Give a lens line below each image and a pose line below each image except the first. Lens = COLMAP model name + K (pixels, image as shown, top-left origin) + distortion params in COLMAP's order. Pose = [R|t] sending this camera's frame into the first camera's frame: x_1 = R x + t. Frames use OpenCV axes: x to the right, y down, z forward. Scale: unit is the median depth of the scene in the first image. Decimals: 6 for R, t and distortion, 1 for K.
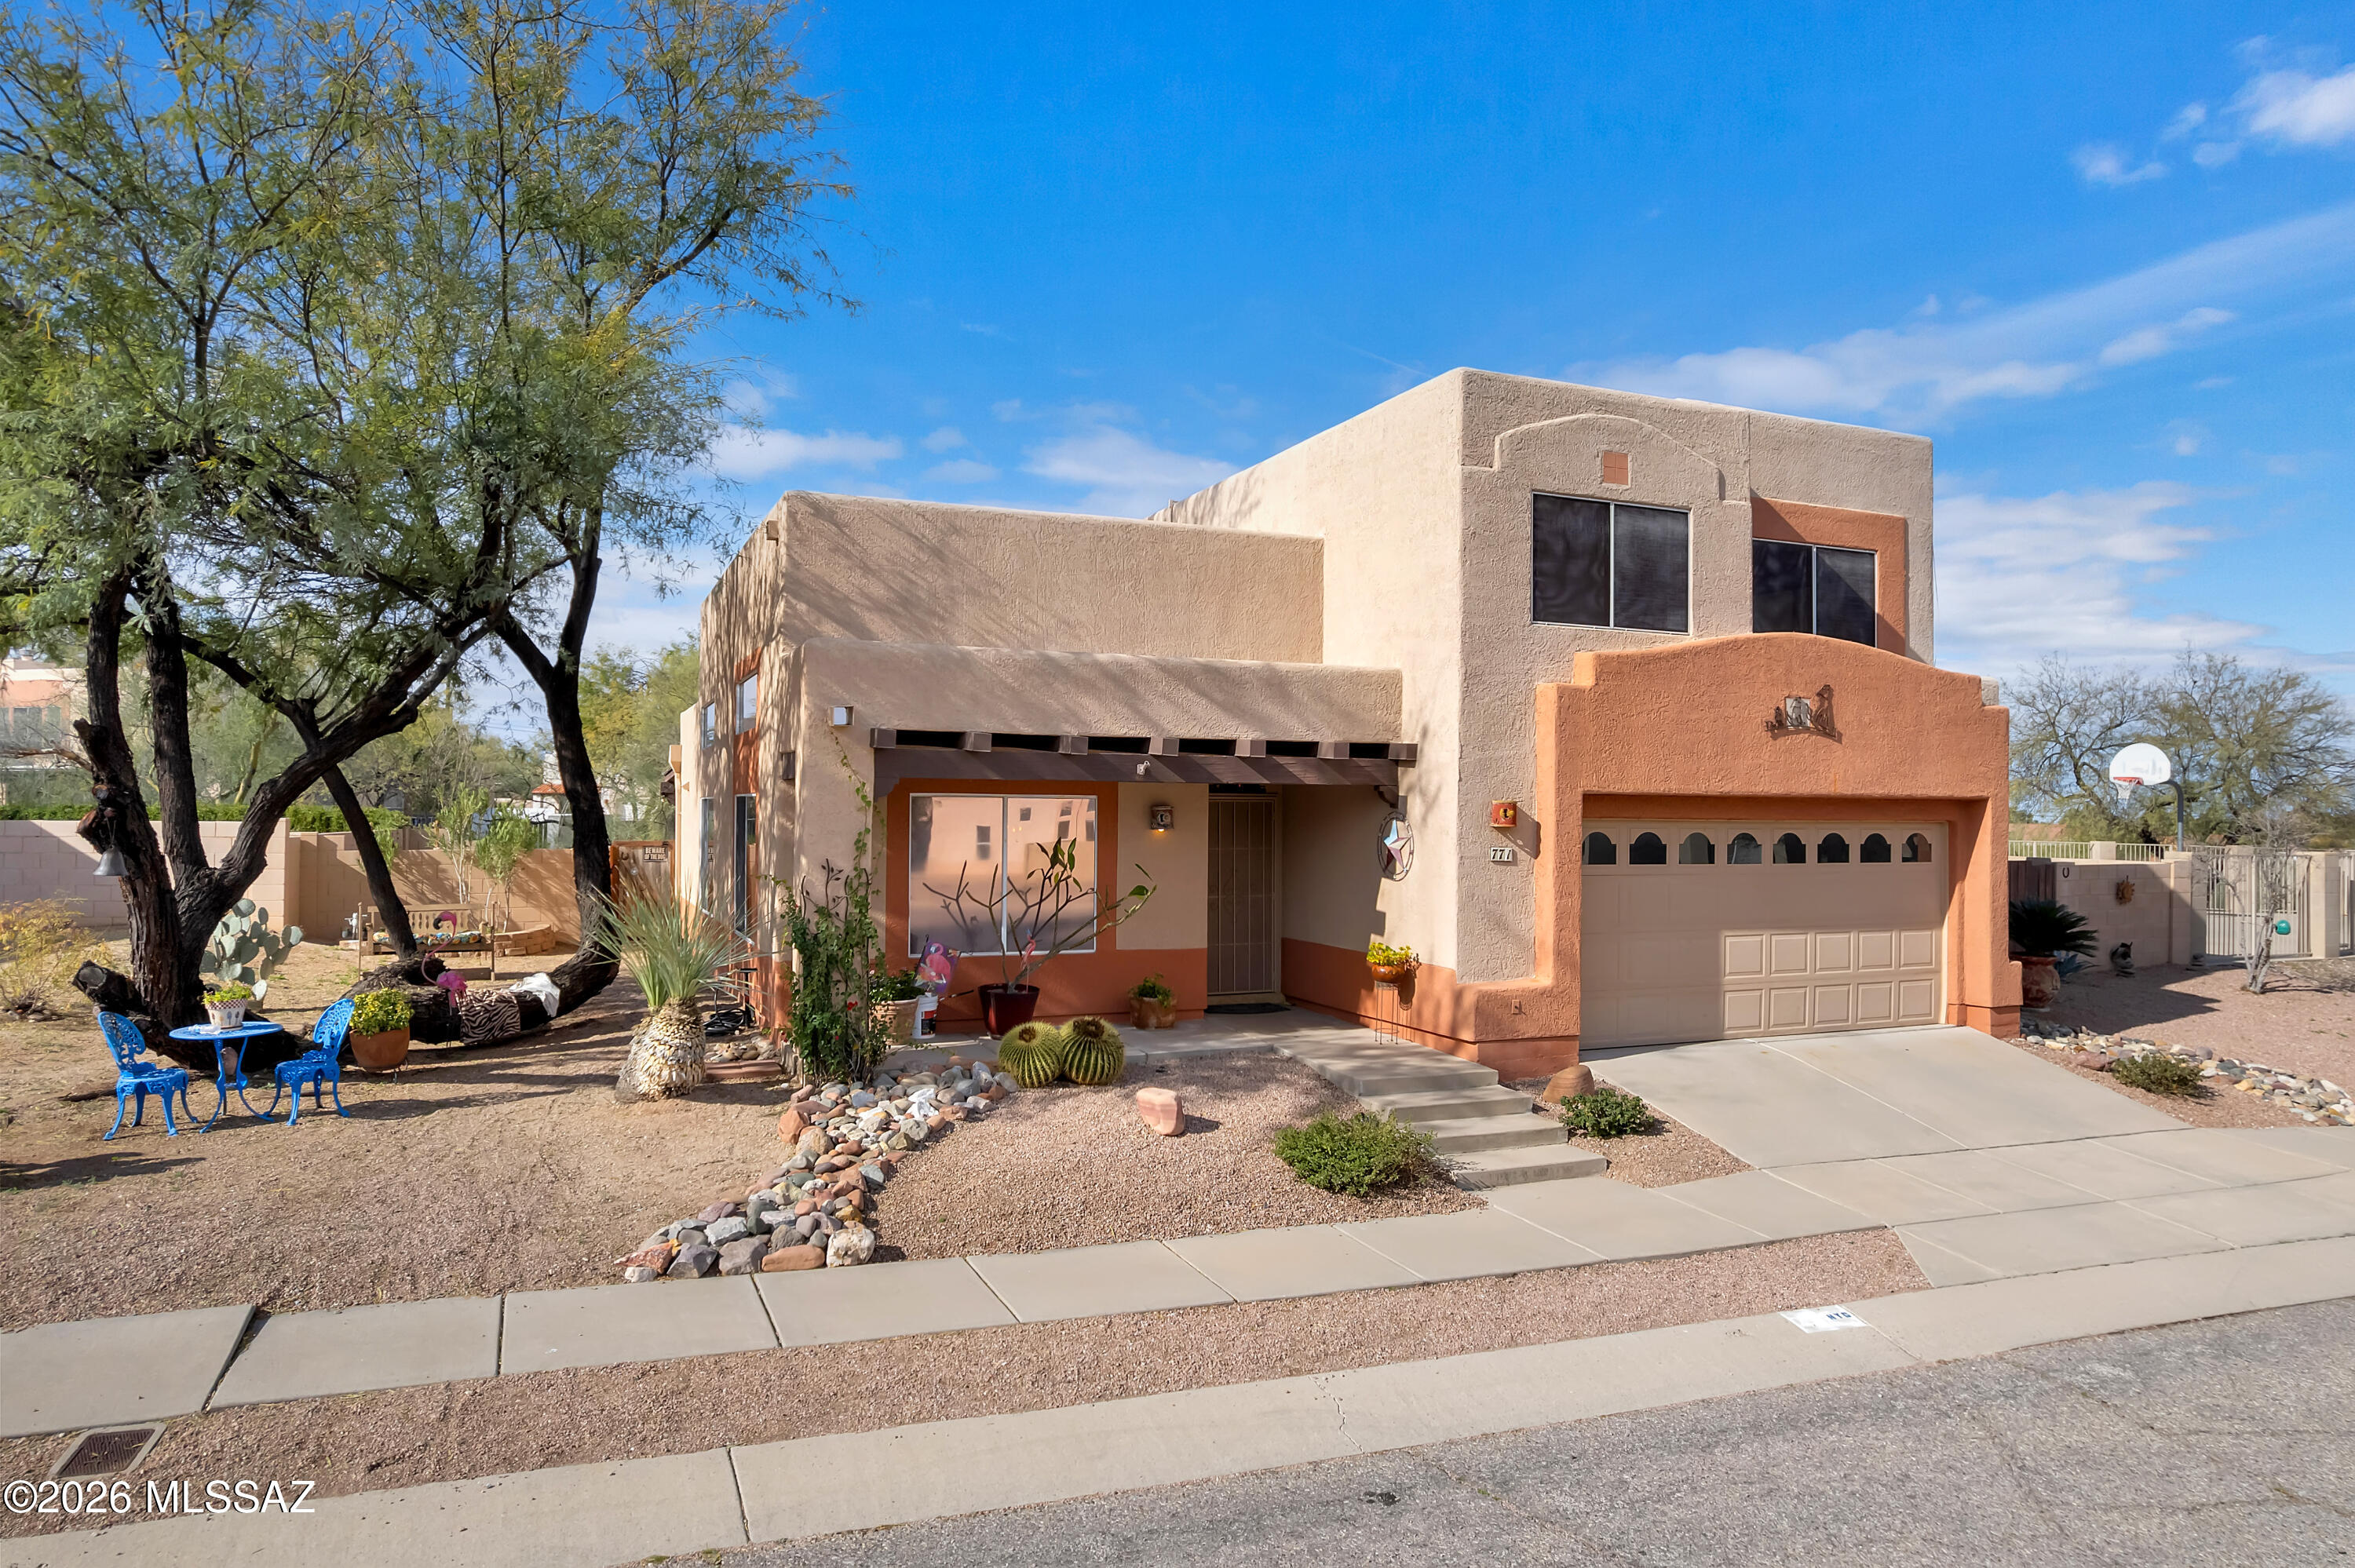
lens RADIAL K [[1515.7, 0, 1177.5], [0, 1515.7, 784.0], [0, 0, 1]] dist [-0.075041, 0.072596]
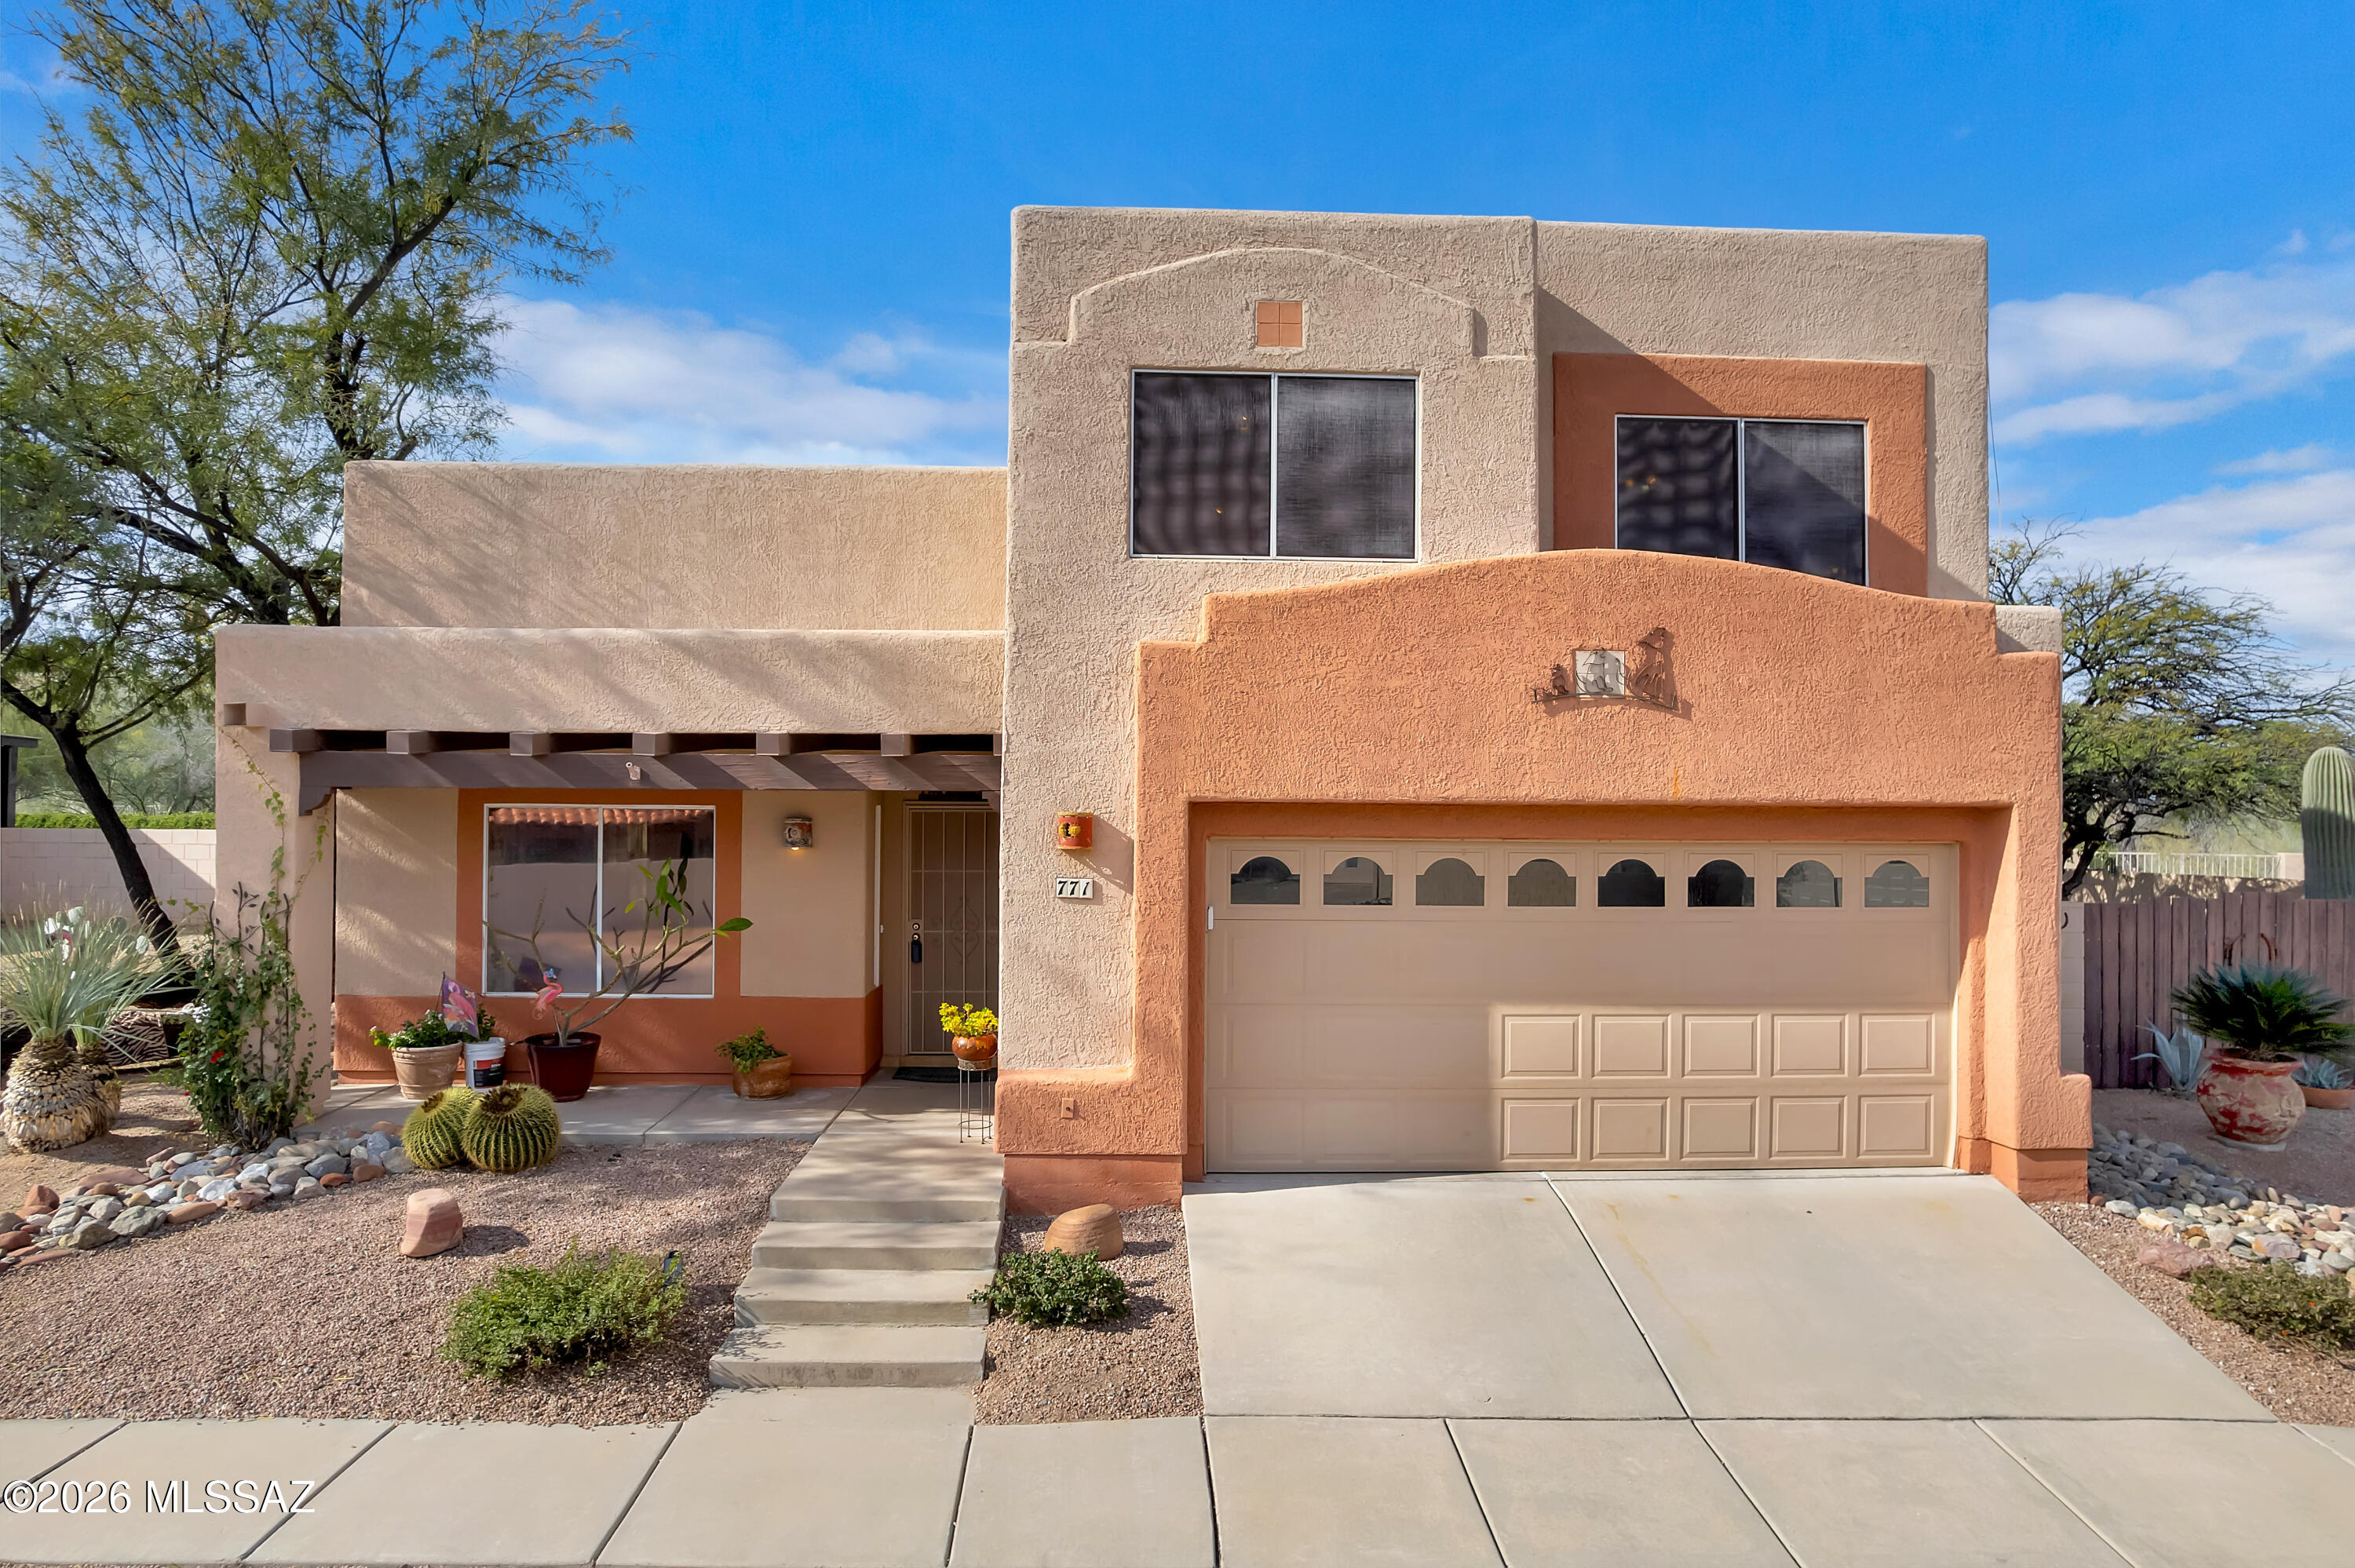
lens RADIAL K [[1515.7, 0, 1177.5], [0, 1515.7, 784.0], [0, 0, 1]] dist [-0.075041, 0.072596]
pose [[0.935252, -0.007730, -0.353897, 0.485055], [0.007124, 0.999970, -0.003016, 0.000528], [0.353910, 0.000300, 0.935280, 0.342238]]
